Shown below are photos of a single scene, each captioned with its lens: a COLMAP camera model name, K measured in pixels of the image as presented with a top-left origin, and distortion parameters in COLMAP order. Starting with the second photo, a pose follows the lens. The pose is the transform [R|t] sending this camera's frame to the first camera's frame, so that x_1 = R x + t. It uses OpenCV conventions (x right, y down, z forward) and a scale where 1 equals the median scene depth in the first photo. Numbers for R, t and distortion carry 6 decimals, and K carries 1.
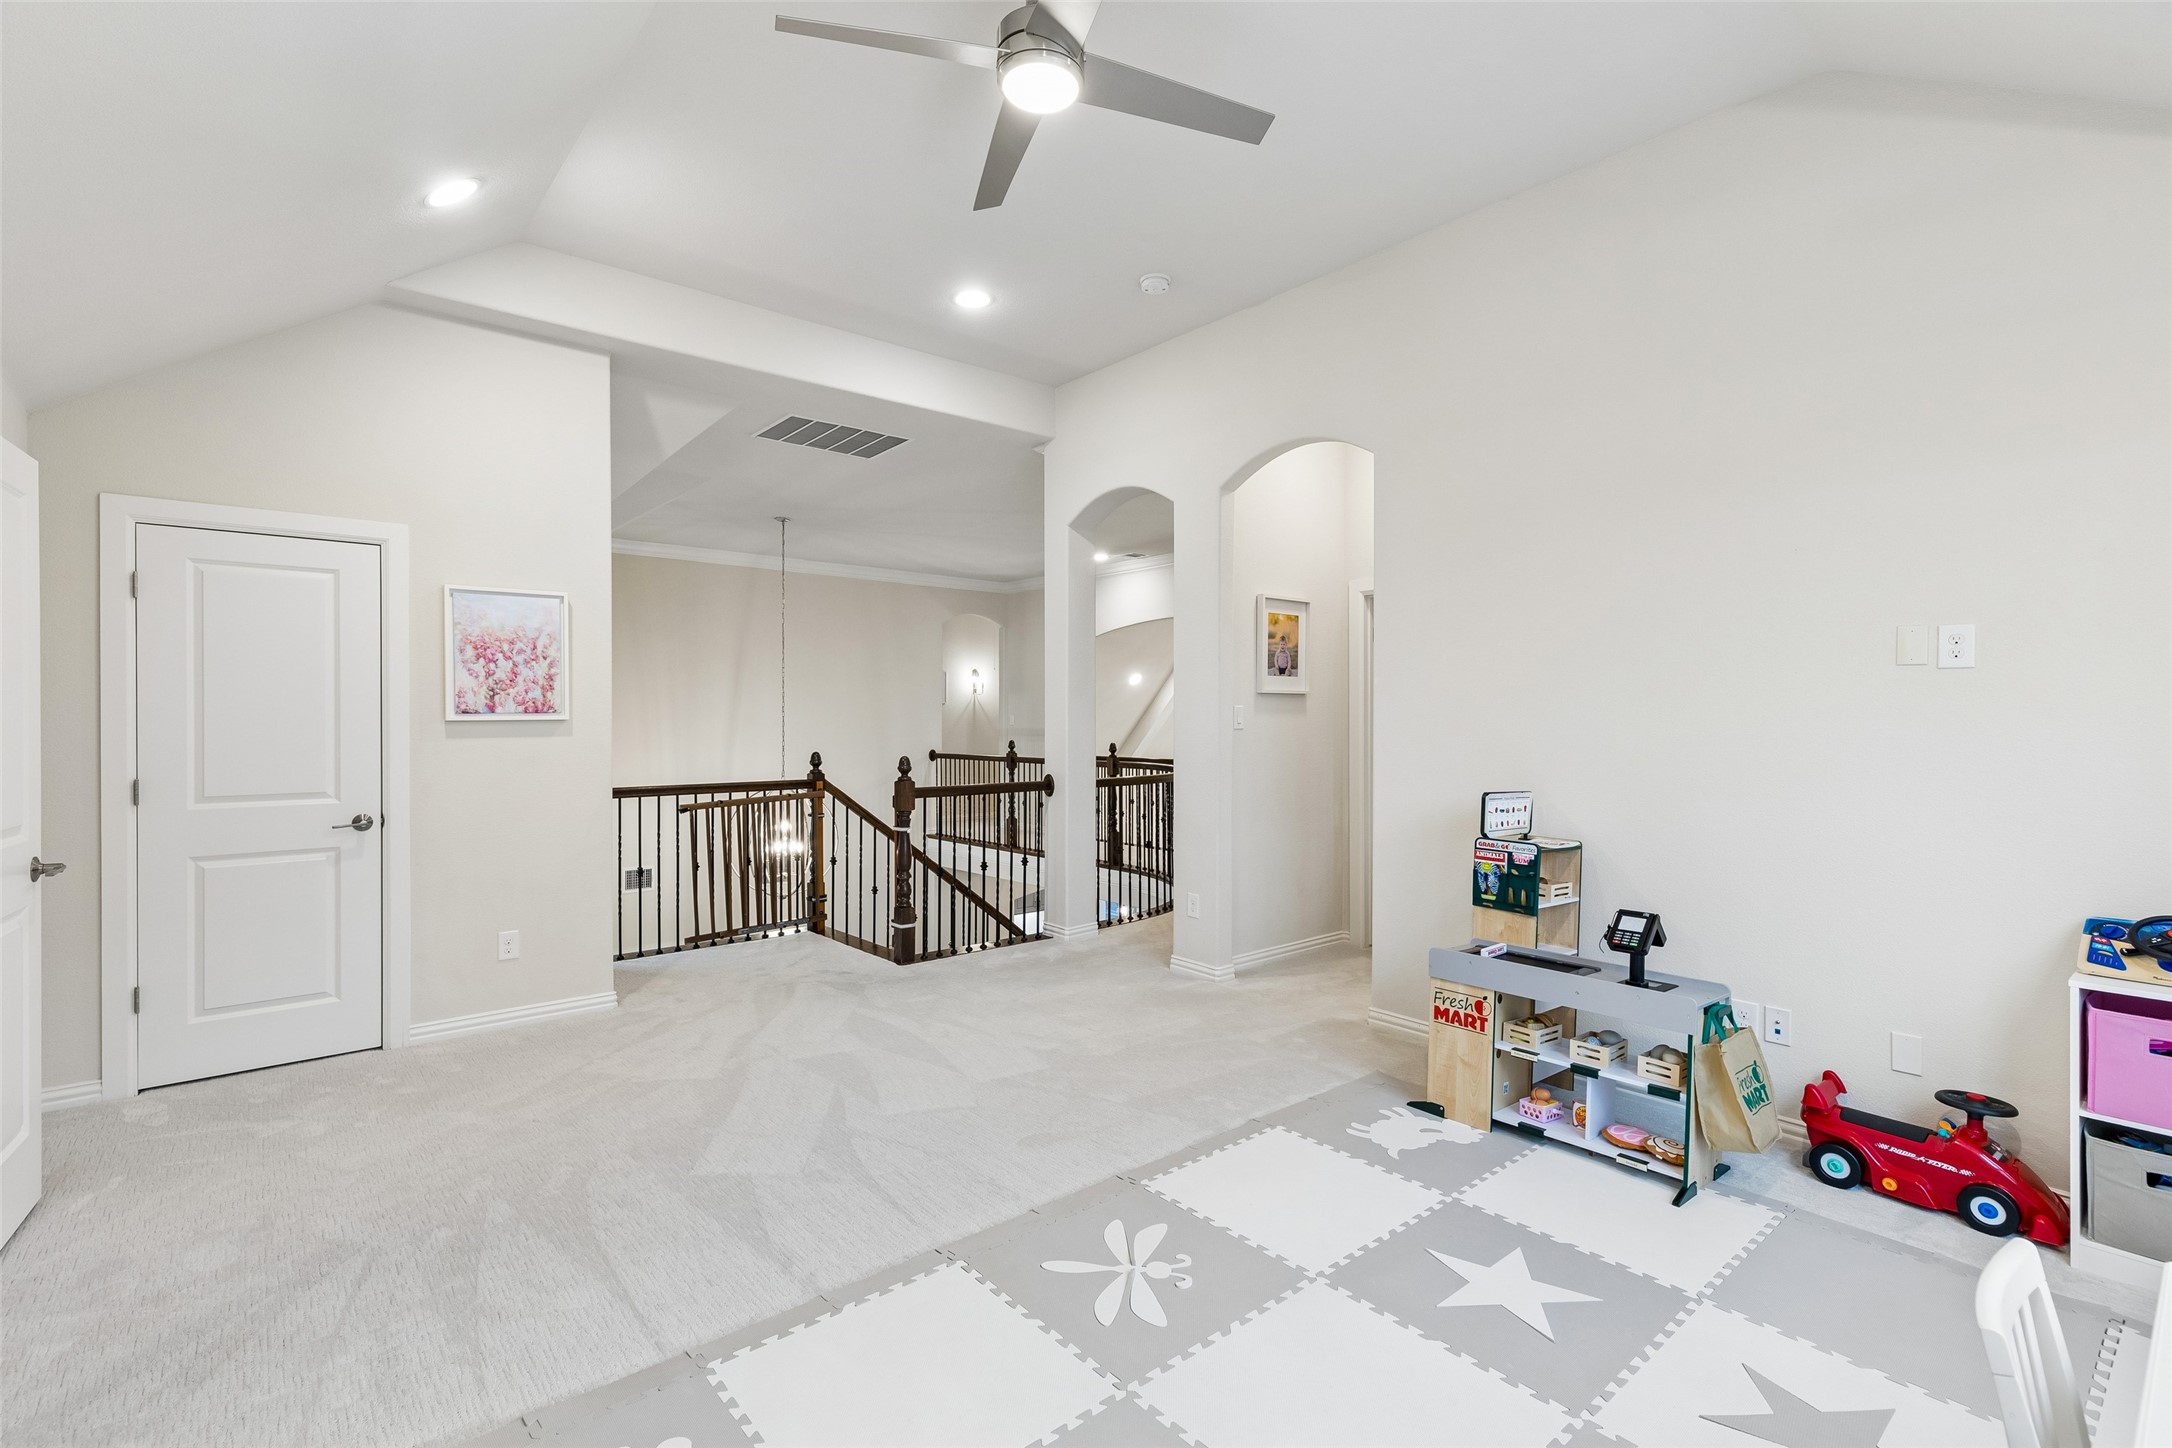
lens RADIAL K [[968.2, 0, 1082.8], [0, 968.2, 727.8], [0, 0, 1]] dist [0.005874, -0.001162]
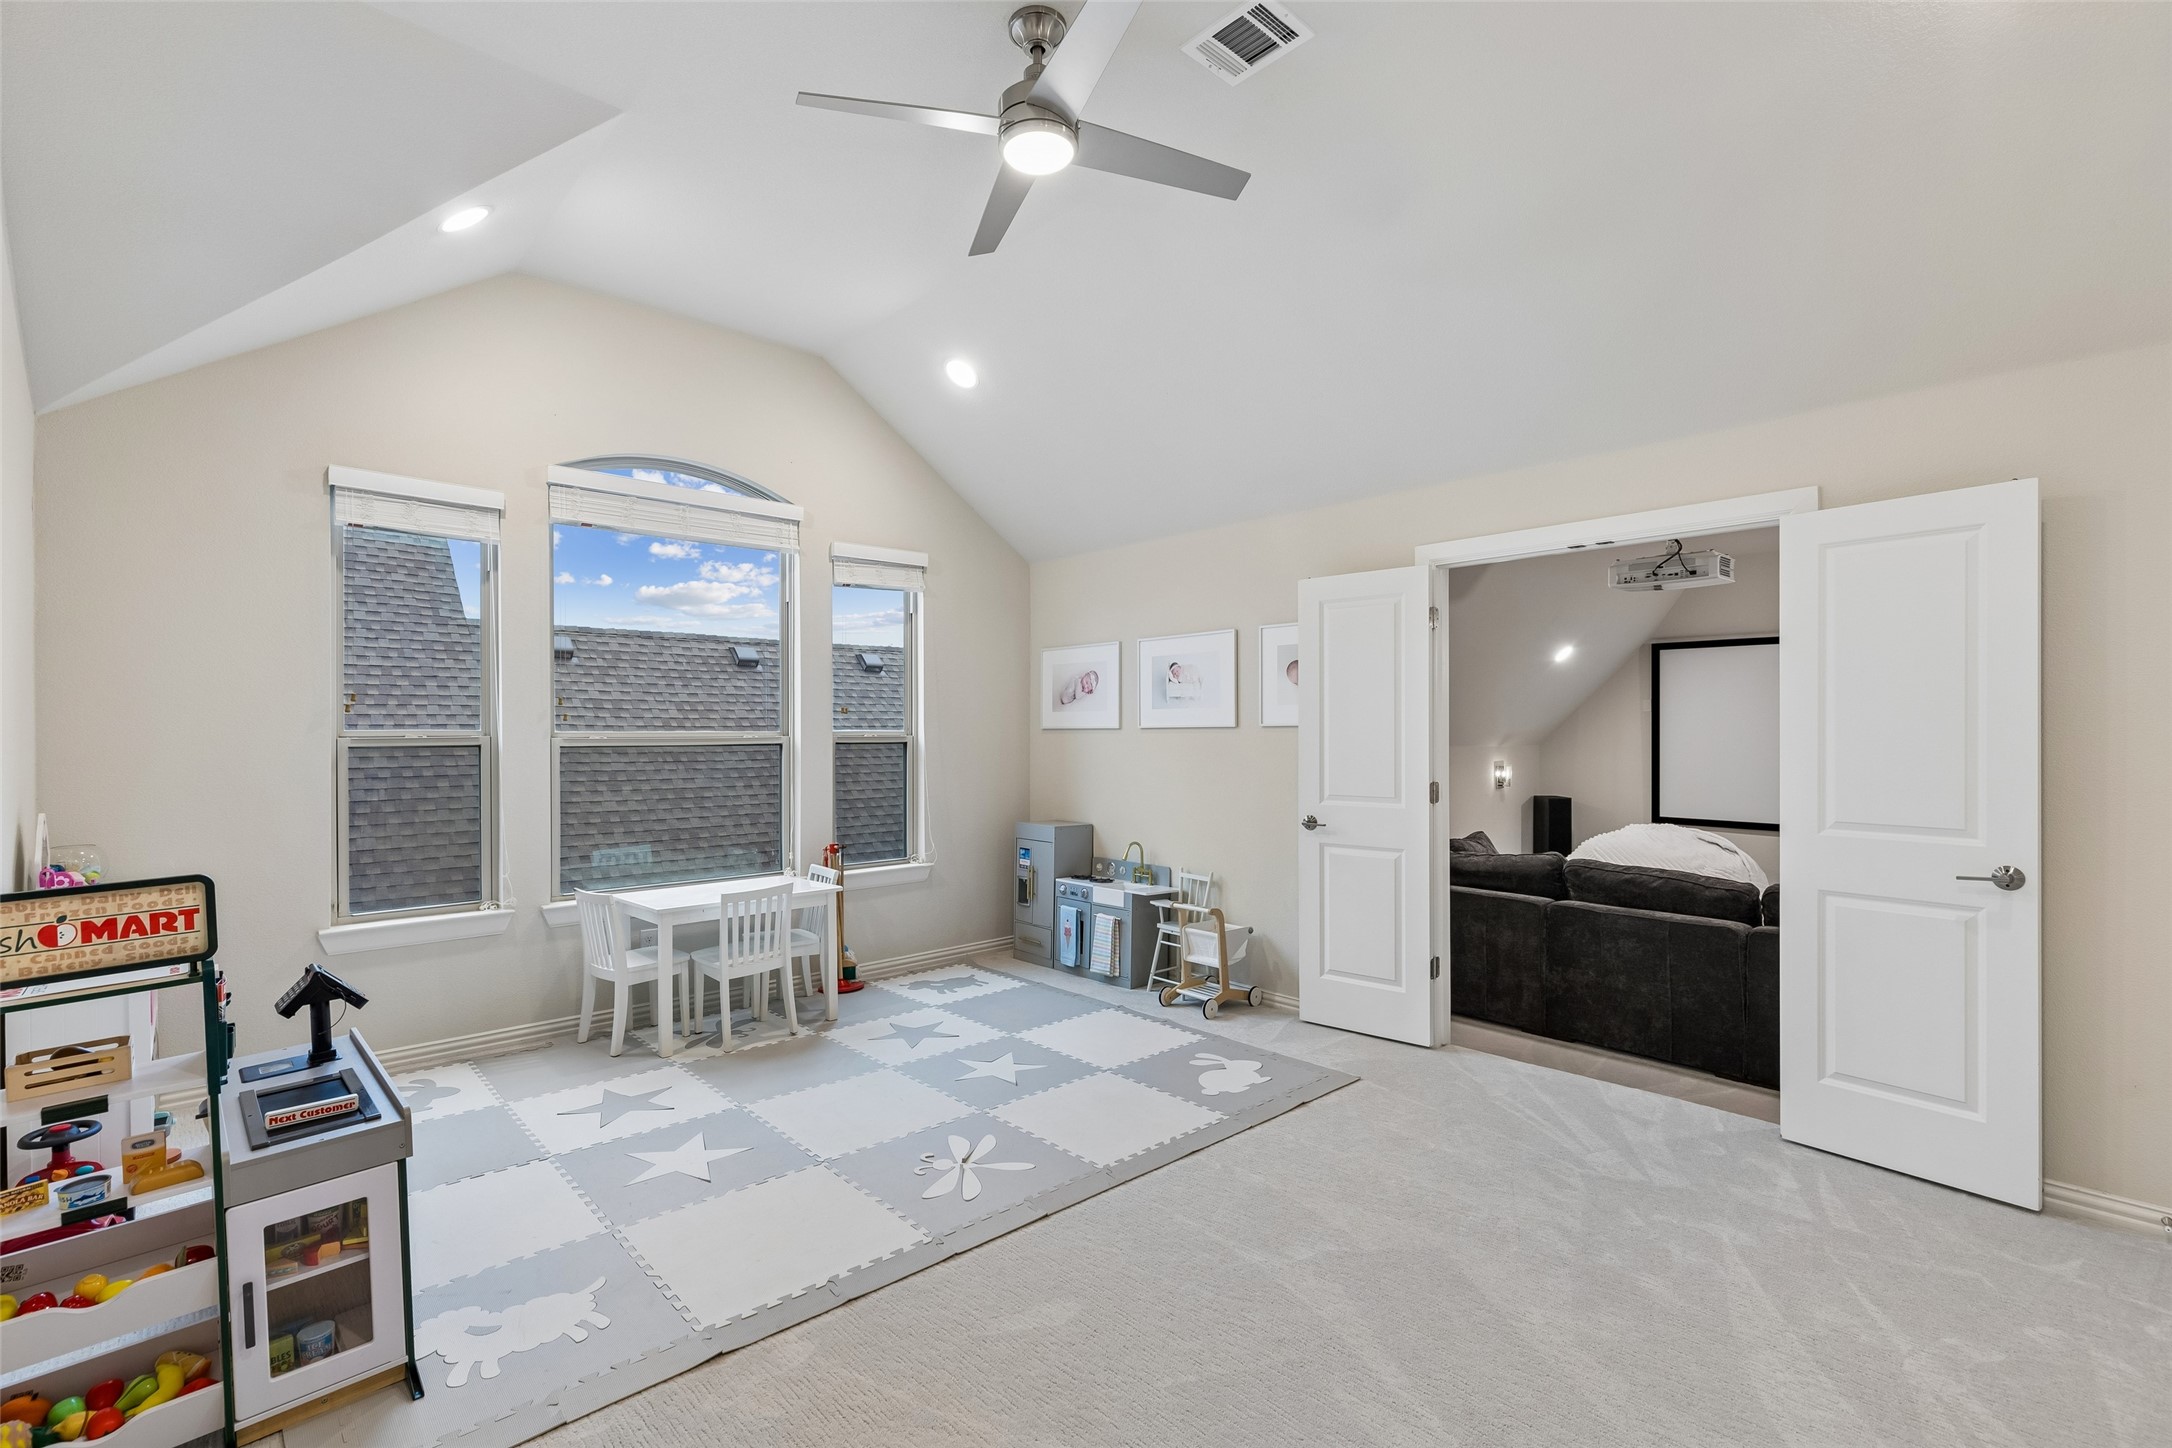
lens RADIAL K [[968.2, 0, 1076.0], [0, 968.2, 723.8], [0, 0, 1]] dist [0.005874, -0.001162]
pose [[-0.999382, 0.004589, -0.034859, -0.041364], [0.004743, 0.999979, -0.004353, -0.010143], [0.034839, -0.004516, -0.999383, 1.715392]]
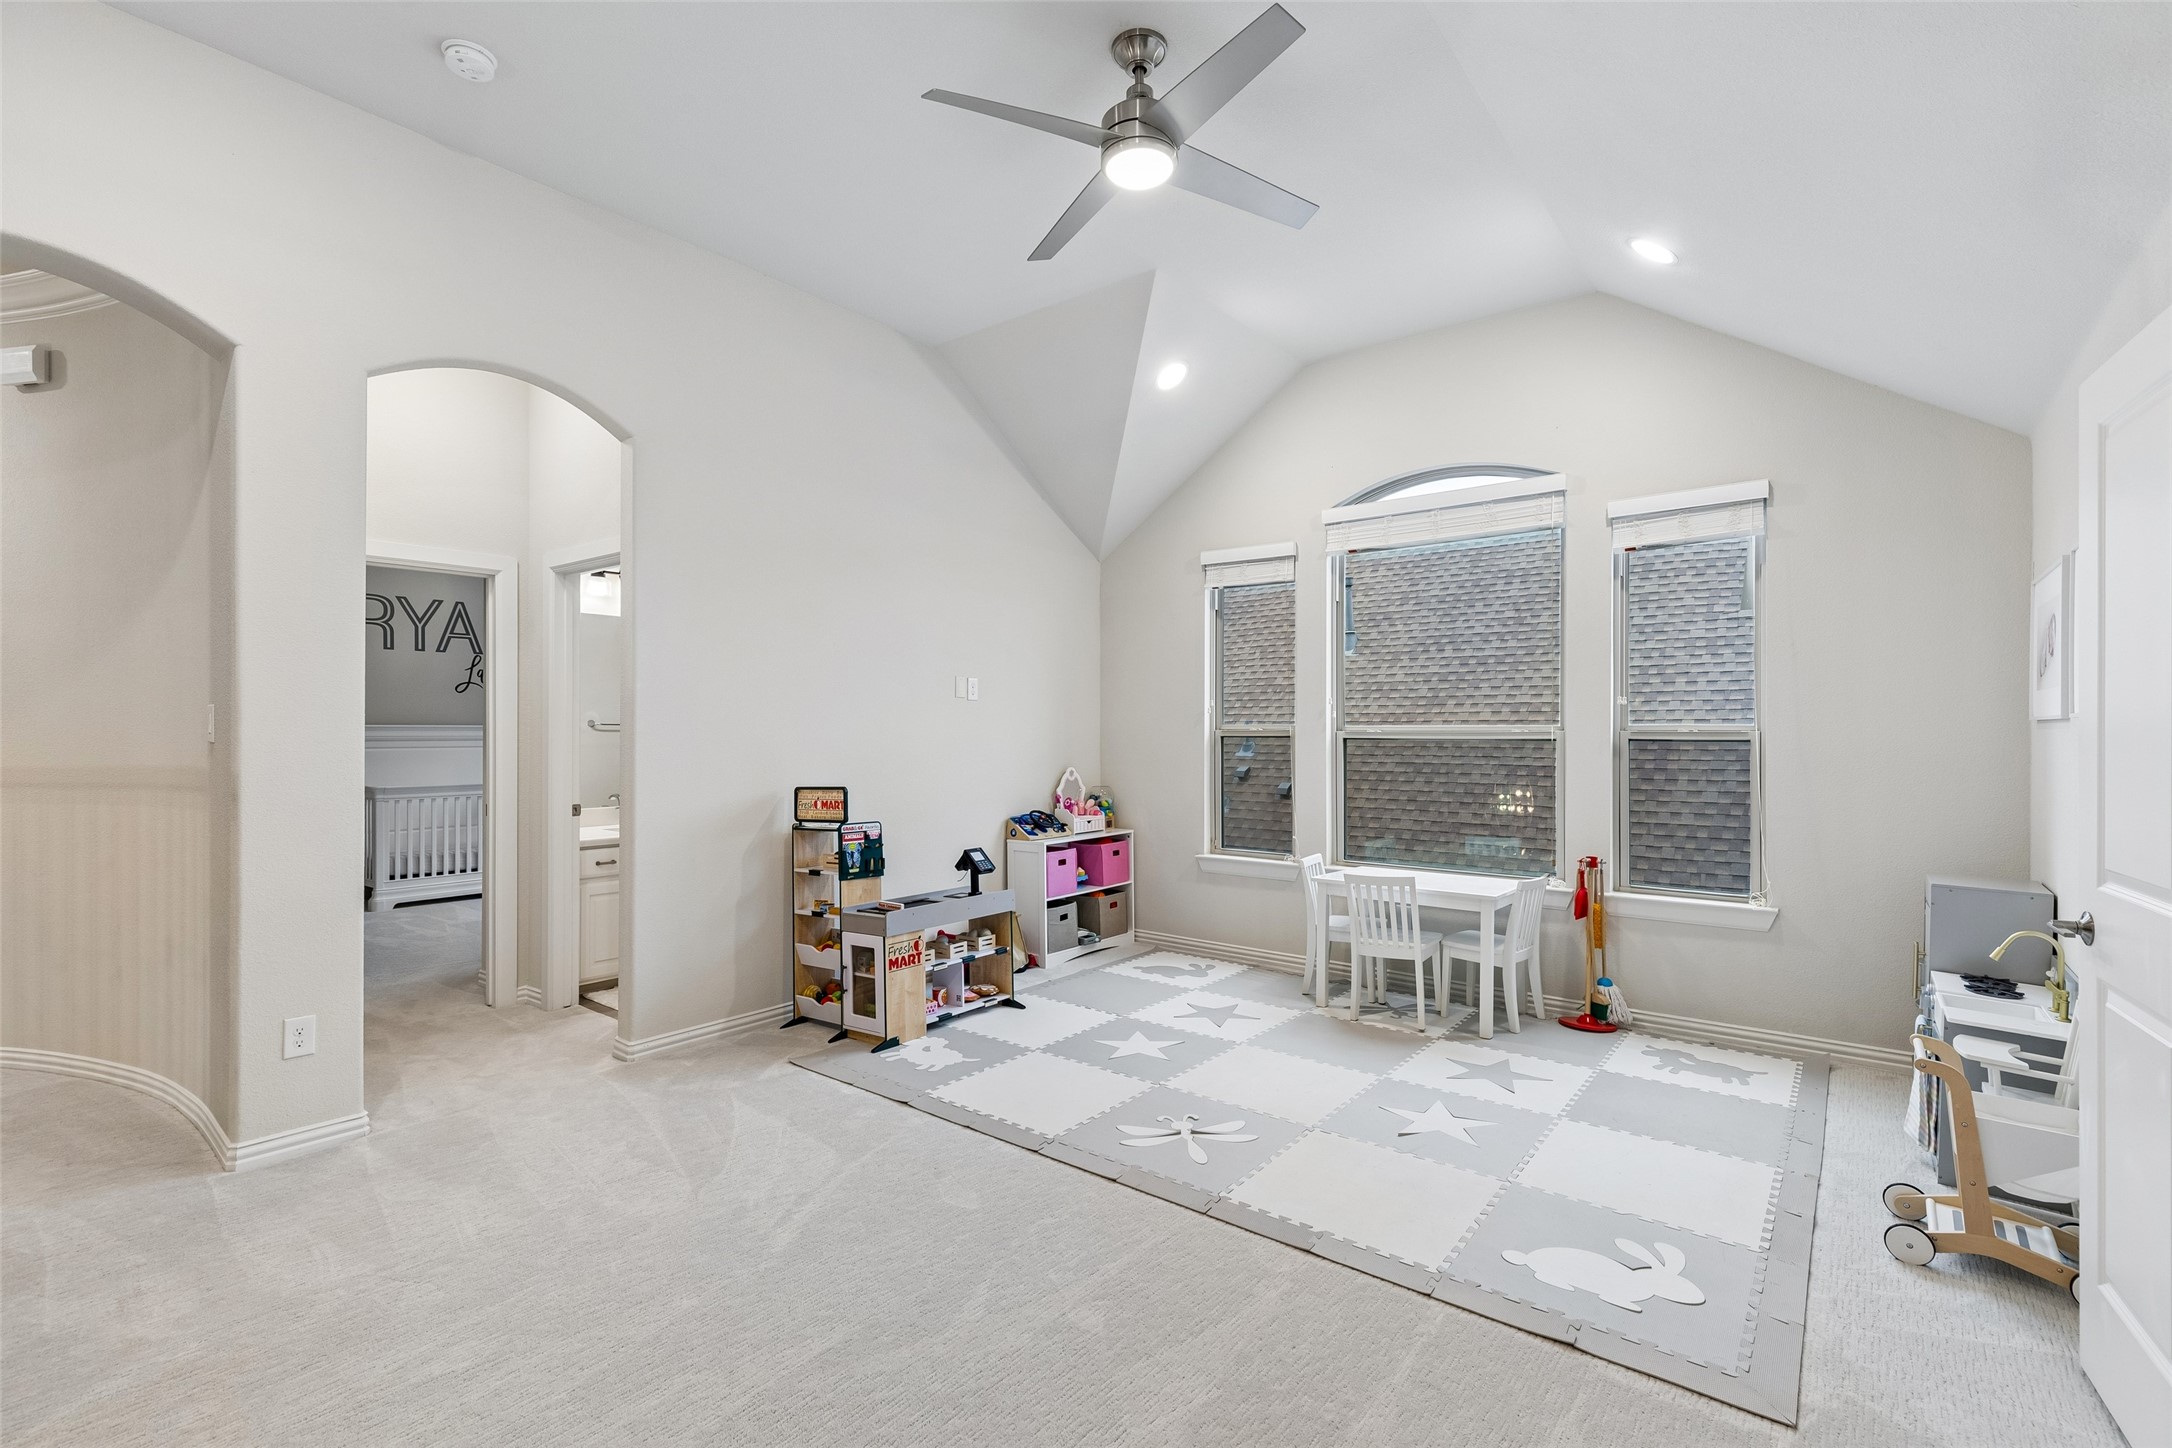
lens RADIAL K [[968.2, 0, 1073.7], [0, 968.2, 728.1], [0, 0, 1]] dist [0.005874, -0.001162]
pose [[-0.201165, 0.003483, 0.979551, -0.936138], [0.004548, 0.999986, -0.002622, -0.002635], [-0.979547, 0.003927, -0.201178, 1.071529]]
